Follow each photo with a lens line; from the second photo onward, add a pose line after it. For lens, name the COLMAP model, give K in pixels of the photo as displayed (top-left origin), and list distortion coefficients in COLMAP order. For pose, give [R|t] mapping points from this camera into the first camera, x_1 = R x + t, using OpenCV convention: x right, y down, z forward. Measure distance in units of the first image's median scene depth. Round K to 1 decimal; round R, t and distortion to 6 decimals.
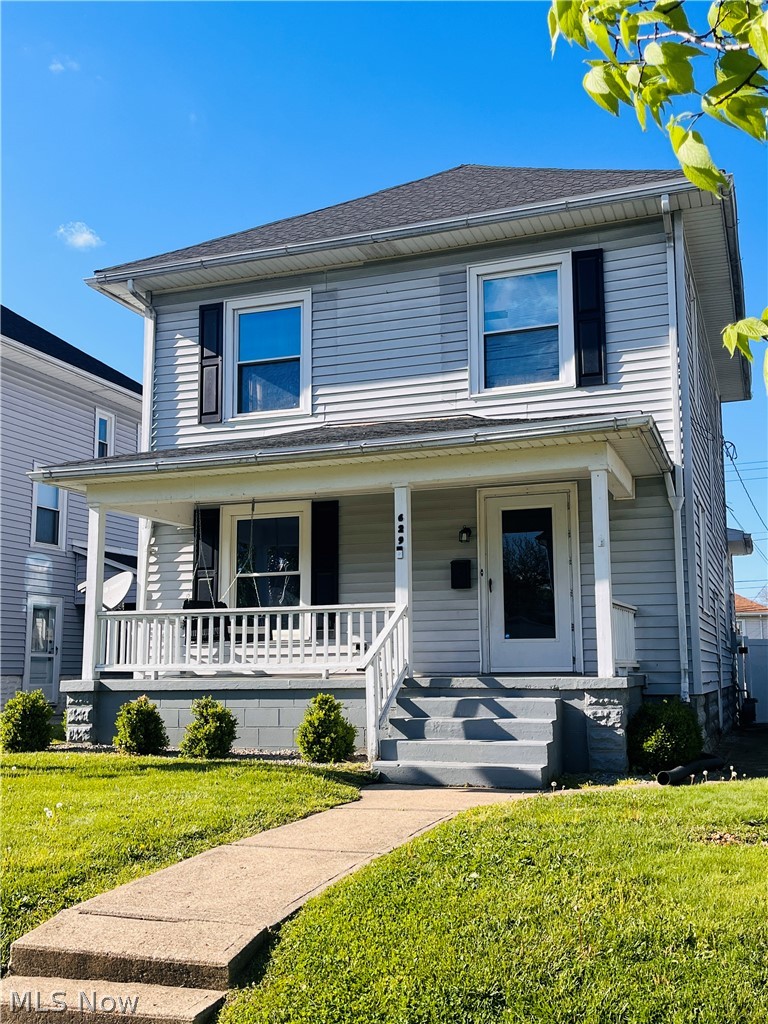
lens RADIAL K [[1055.8, 0, 384.0], [0, 1055.8, 512.0], [0, 0, 1]] dist [0.095106, -0.166707]
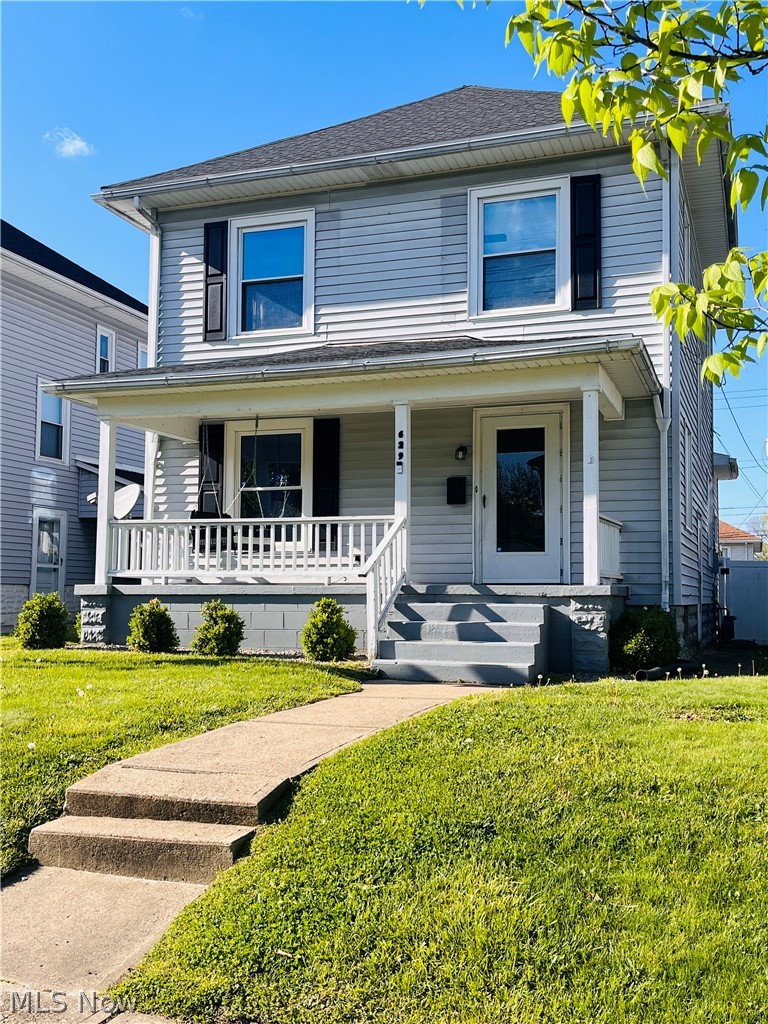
lens RADIAL K [[1055.8, 0, 392.0], [0, 1055.8, 512.7], [0, 0, 1]] dist [0.145974, -0.497134]
pose [[0.999779, 0.013359, 0.016254, -0.008828], [-0.014476, 0.997396, 0.070648, 0.009111], [-0.015268, -0.070867, 0.997369, -0.051876]]
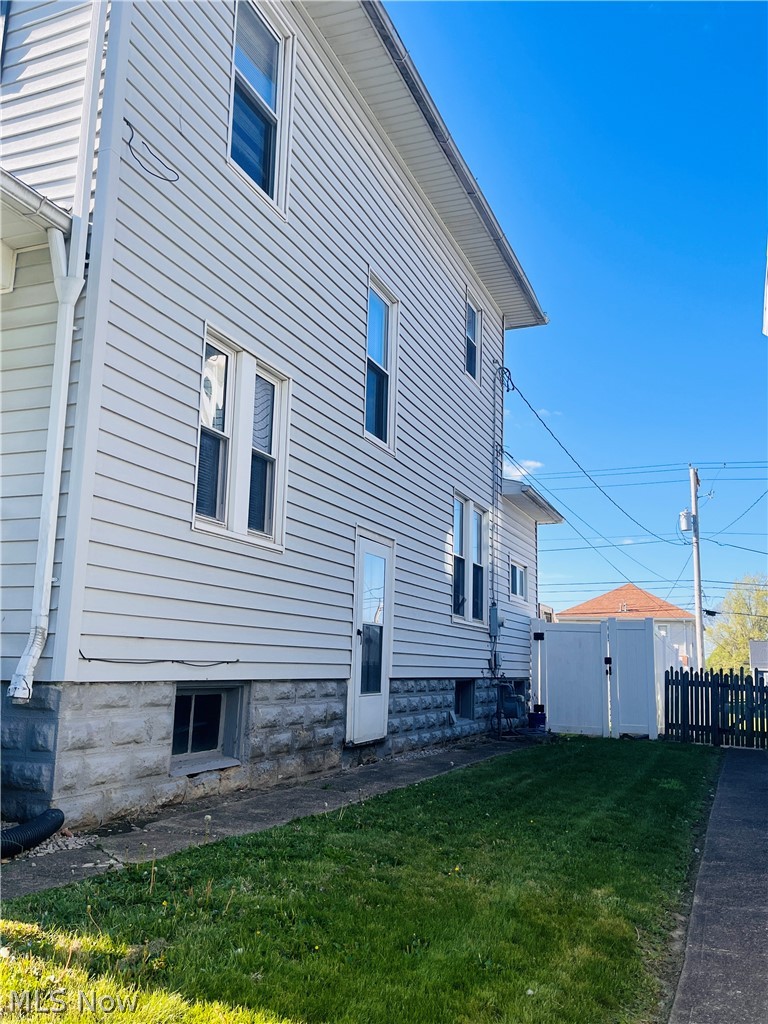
lens RADIAL K [[859.7, 0, 384.0], [0, 859.7, 512.0], [0, 0, 1]] dist [0.065009, -0.056481]
pose [[0.999164, 0.025578, -0.031904, 0.471224], [-0.026395, 0.999328, -0.025440, 0.107803], [0.031232, 0.026261, 0.999167, 0.650298]]
